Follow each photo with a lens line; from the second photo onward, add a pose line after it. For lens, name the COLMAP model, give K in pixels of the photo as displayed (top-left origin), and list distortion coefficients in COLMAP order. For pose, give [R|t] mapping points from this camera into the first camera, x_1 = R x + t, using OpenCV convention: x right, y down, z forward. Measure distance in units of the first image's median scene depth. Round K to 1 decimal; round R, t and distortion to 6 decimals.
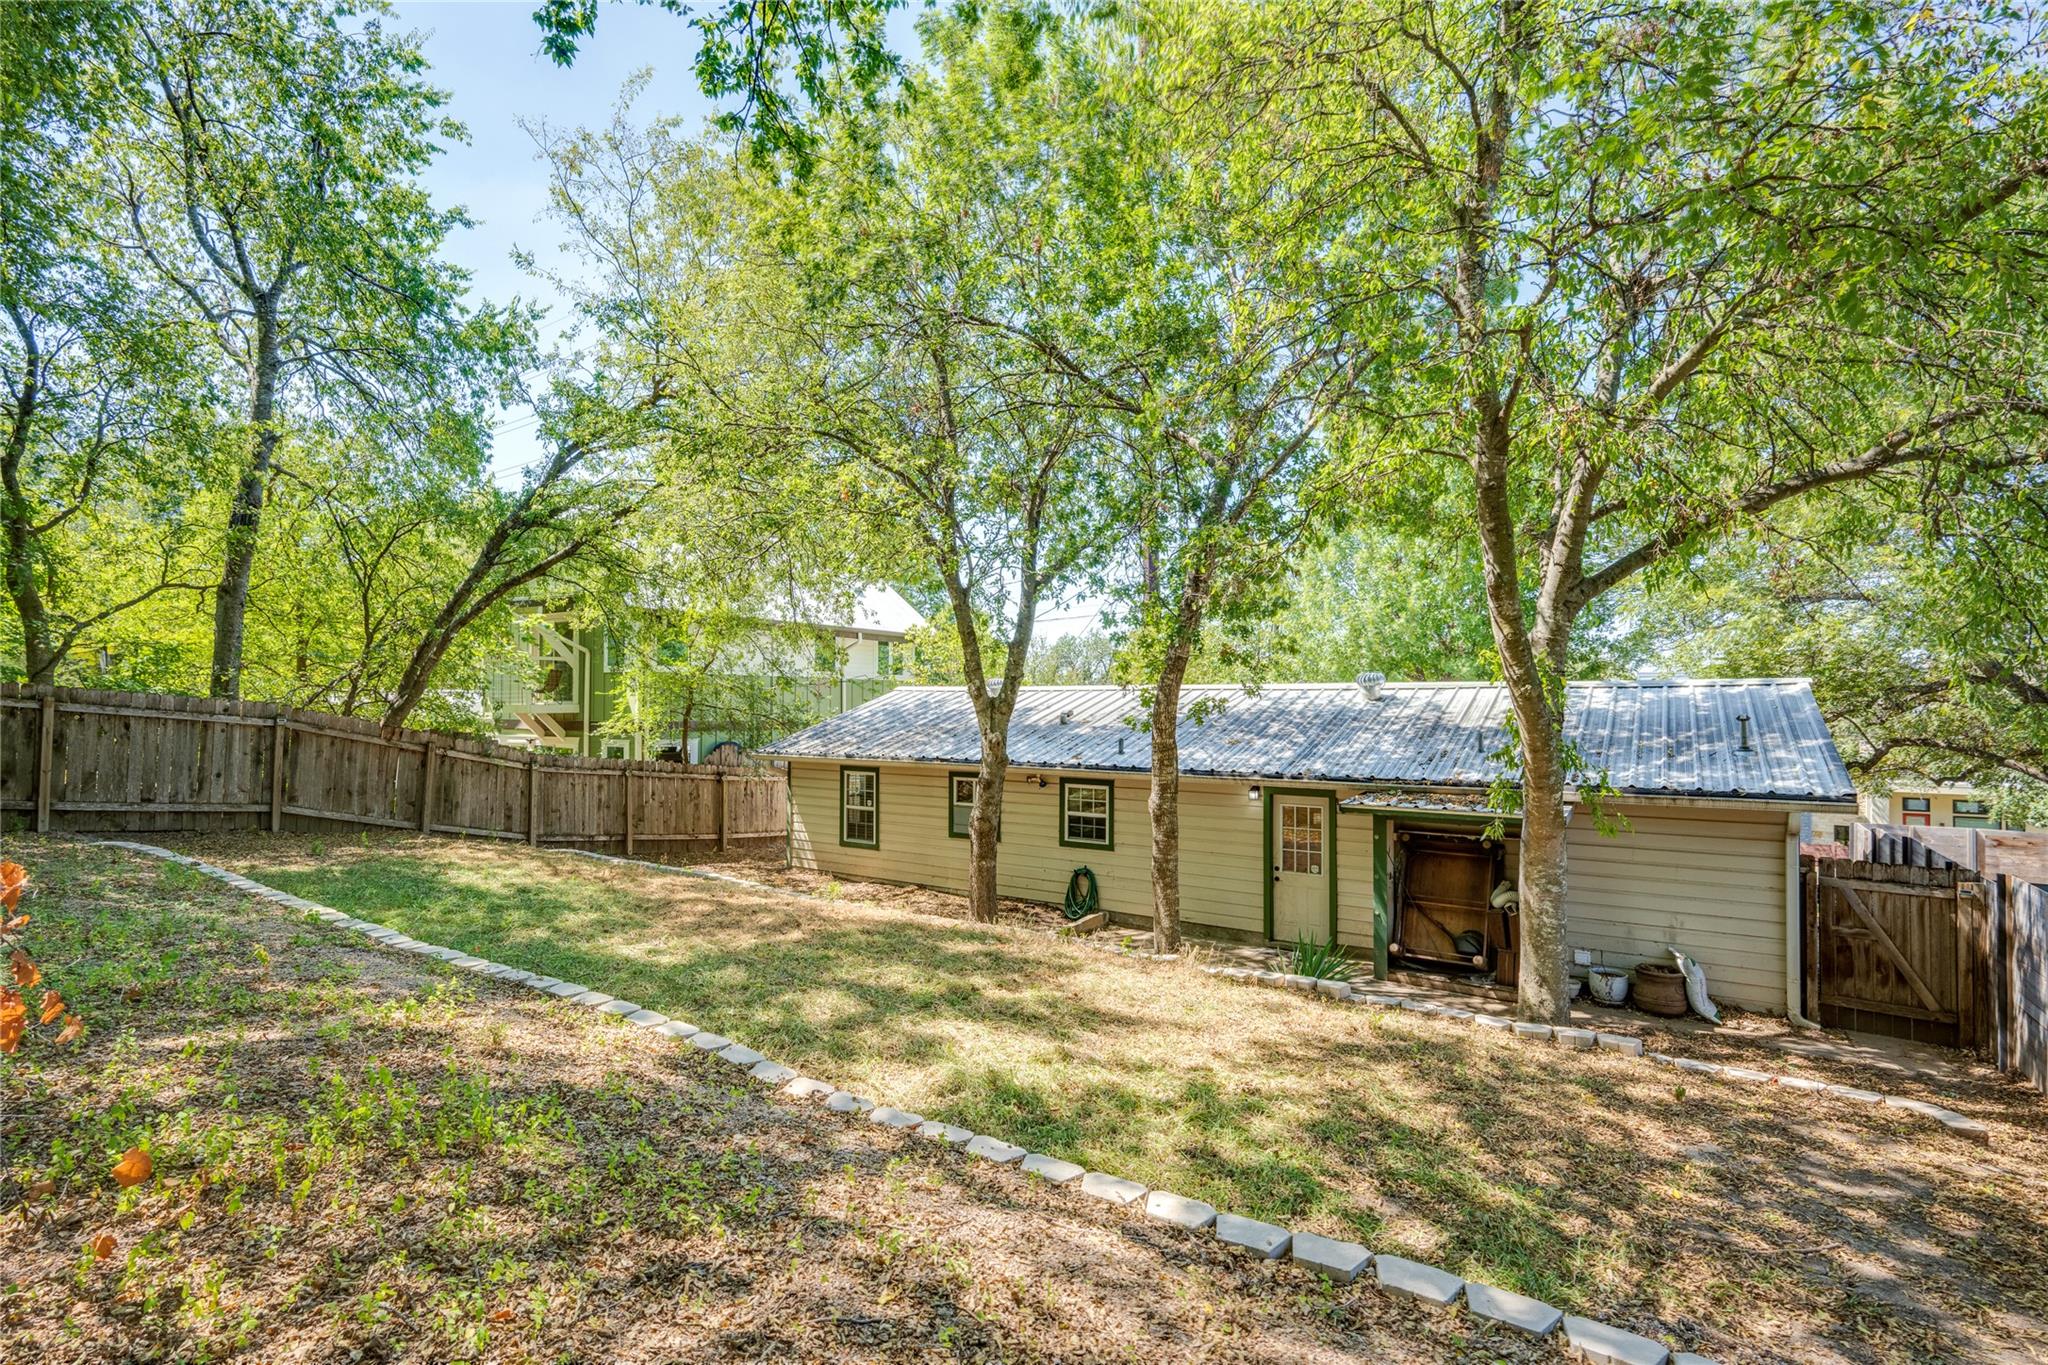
lens RADIAL K [[953.8, 0, 1029.4], [0, 953.8, 700.1], [0, 0, 1]] dist [-0.000202, -0.000079]
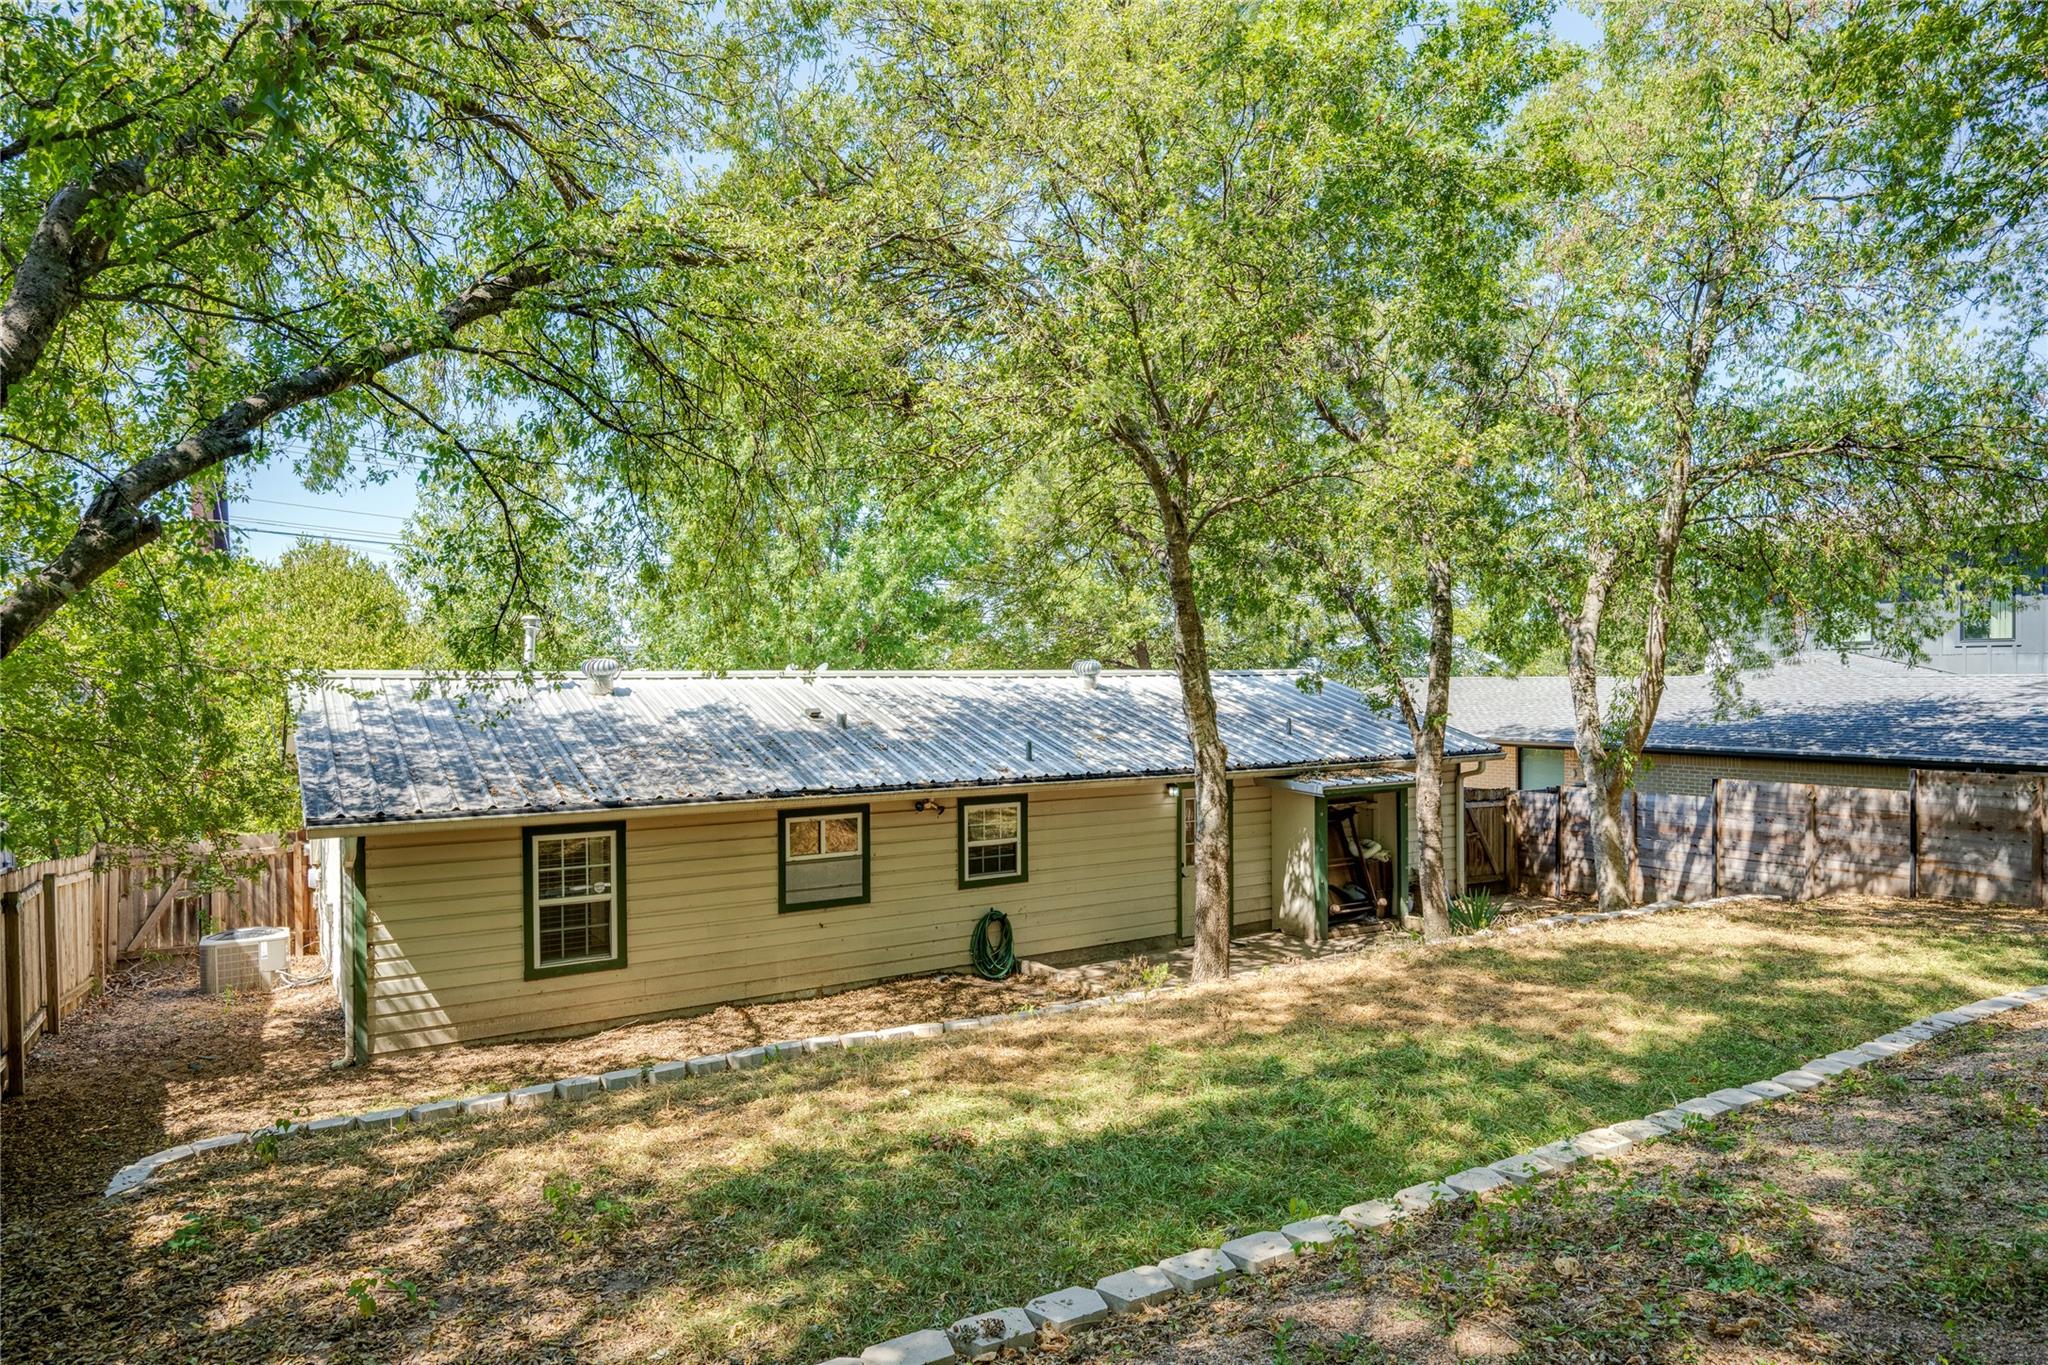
lens RADIAL K [[1232.3, 0, 1041.1], [0, 1232.3, 682.5], [0, 0, 1]] dist [0.008601, 0.000546]
pose [[0.389319, -0.011648, 0.921029, -0.858446], [-0.001097, 0.999913, 0.013110, -0.023738], [-0.921102, -0.006115, 0.389273, 0.577549]]
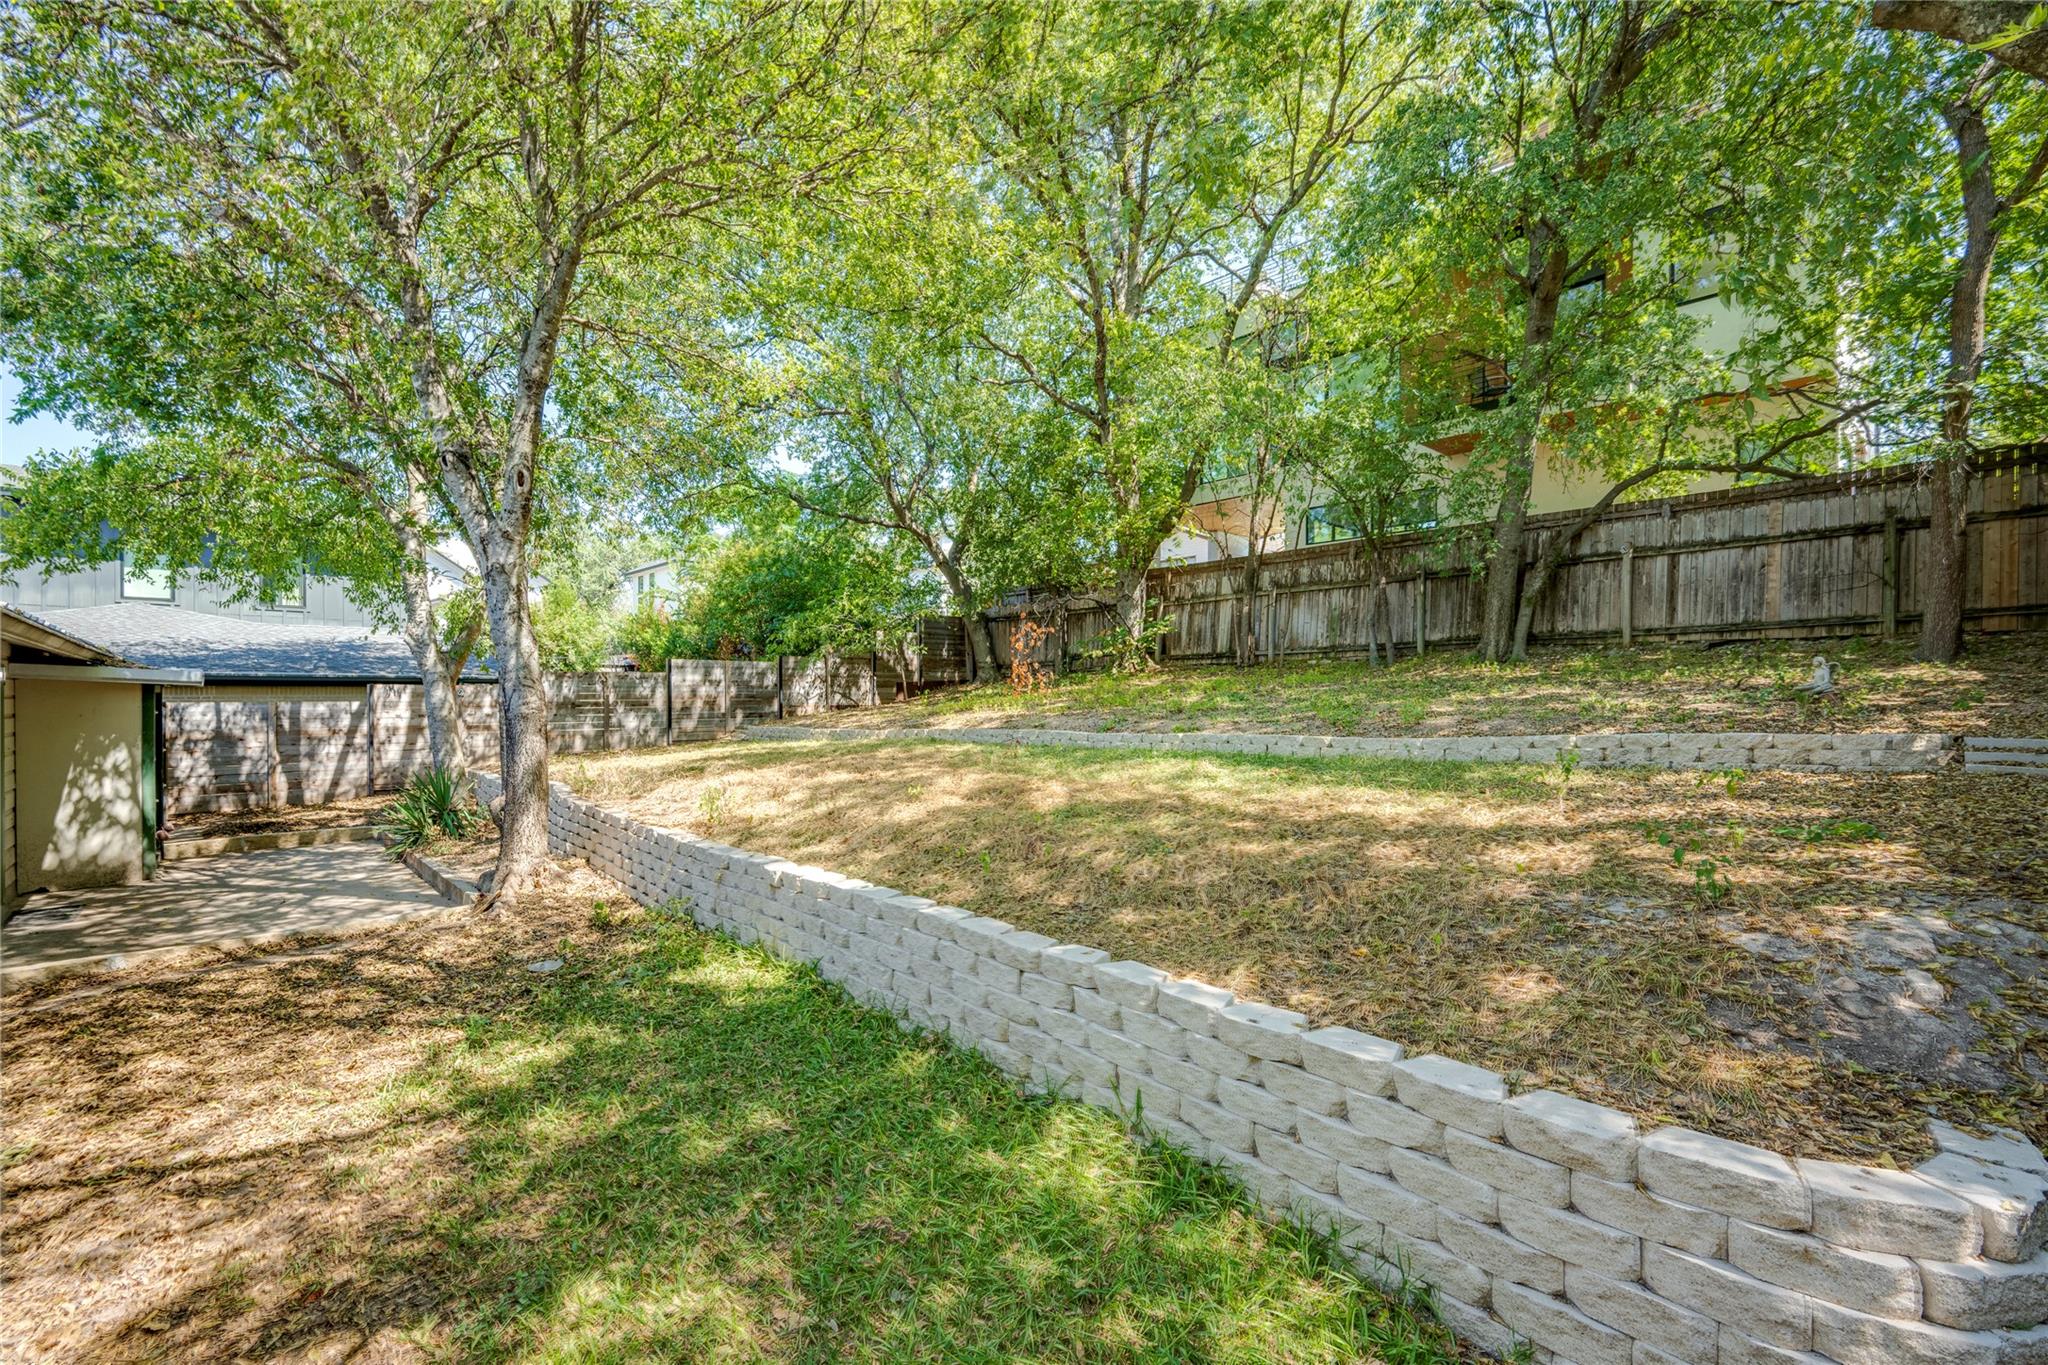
lens RADIAL K [[869.3, 0, 1031.0], [0, 869.3, 694.8], [0, 0, 1]] dist [0.000912, 0.000007]
pose [[-0.976912, -0.000726, 0.213641, -0.448703], [-0.002565, 0.999962, -0.008330, 0.102576], [-0.213627, -0.008685, -0.976877, 1.247388]]
